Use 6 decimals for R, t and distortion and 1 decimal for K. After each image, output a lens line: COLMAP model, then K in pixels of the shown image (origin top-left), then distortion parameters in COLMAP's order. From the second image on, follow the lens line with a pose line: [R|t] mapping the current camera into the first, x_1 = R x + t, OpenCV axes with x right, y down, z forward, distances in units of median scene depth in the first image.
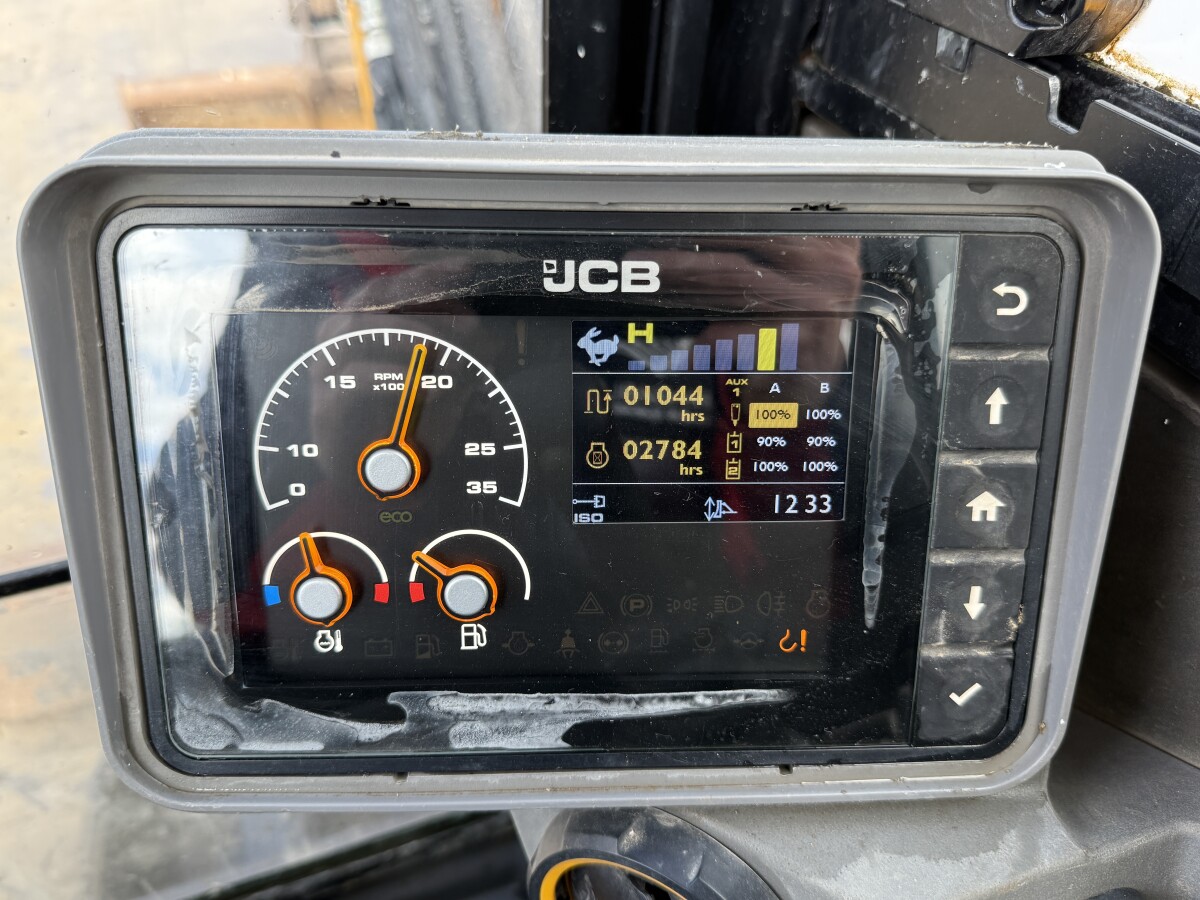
lens RADIAL K [[940.5, 0, 598.1], [0, 940.5, 447.9], [0, 0, 1]] dist [0.095008, -0.268650]
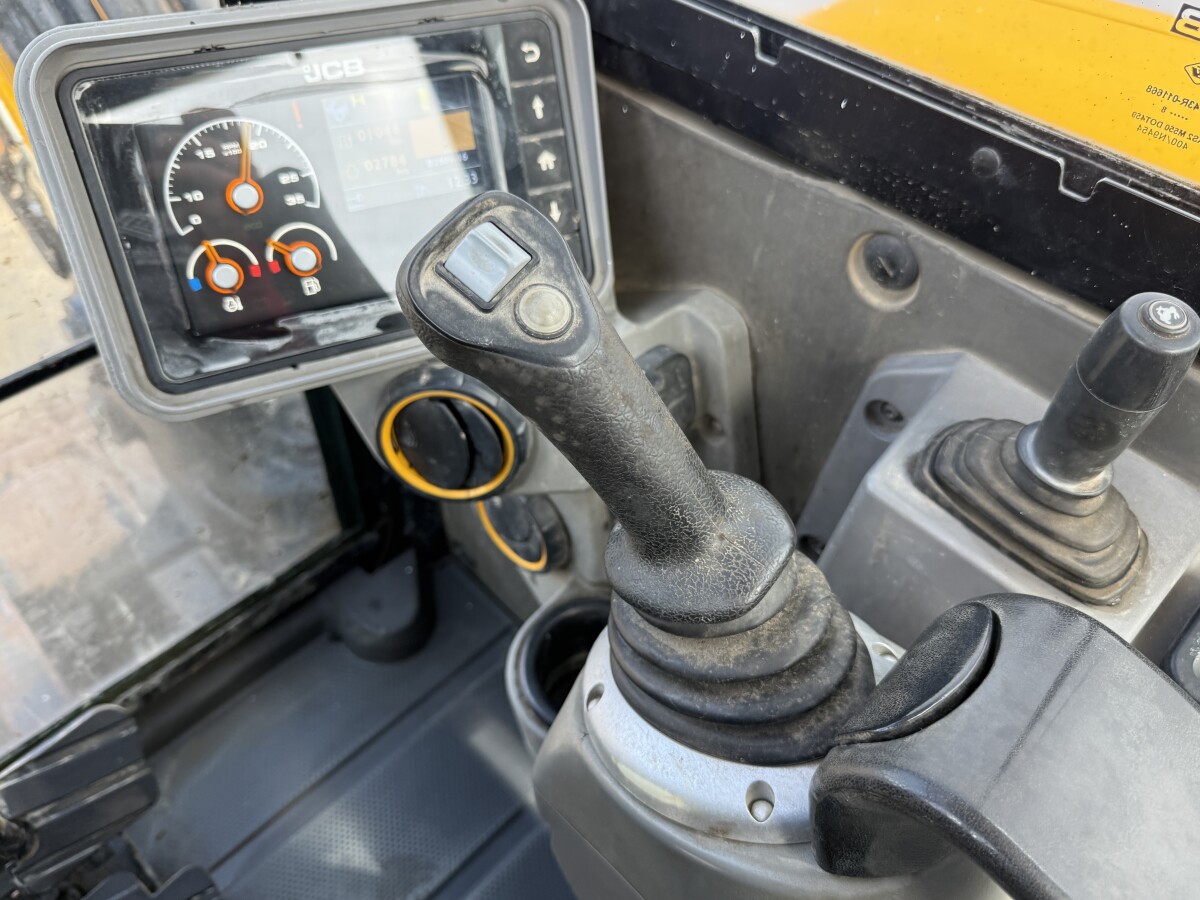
lens RADIAL K [[940.5, 0, 598.1], [0, 940.5, 447.9], [0, 0, 1]] dist [0.095008, -0.268650]
pose [[0.901766, -0.281068, 0.328358, -0.335967], [0.242105, 0.957795, 0.154964, 0.362226], [-0.358055, -0.060244, 0.931755, -0.976726]]
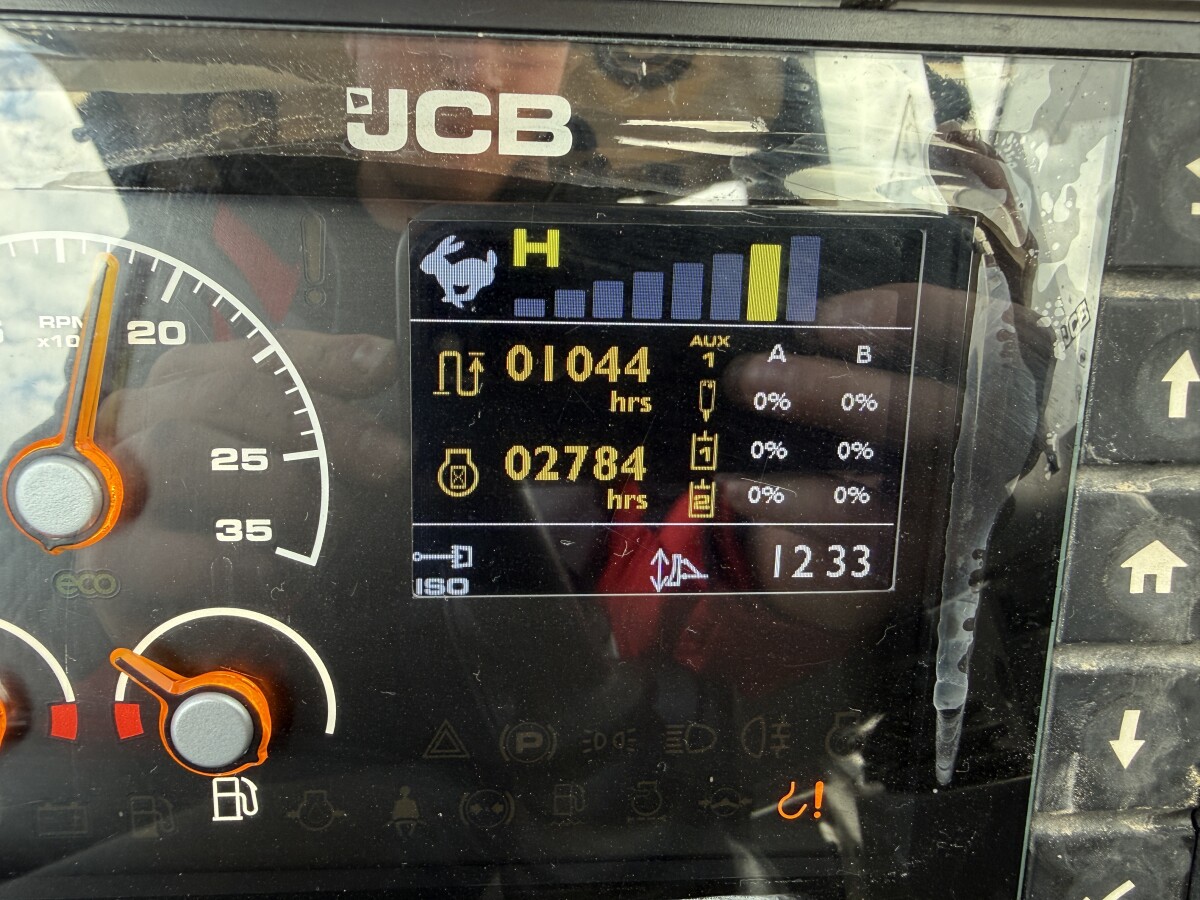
lens RADIAL K [[913.7, 0, 539.6], [0, 913.7, 447.9], [0, 0, 1]] dist [-0.004289, 0.003915]
pose [[0.999458, 0.006565, 0.032270, 0.029702], [-0.004950, 0.998744, -0.049868, 0.019839], [-0.032556, 0.049682, 0.998234, 0.465934]]
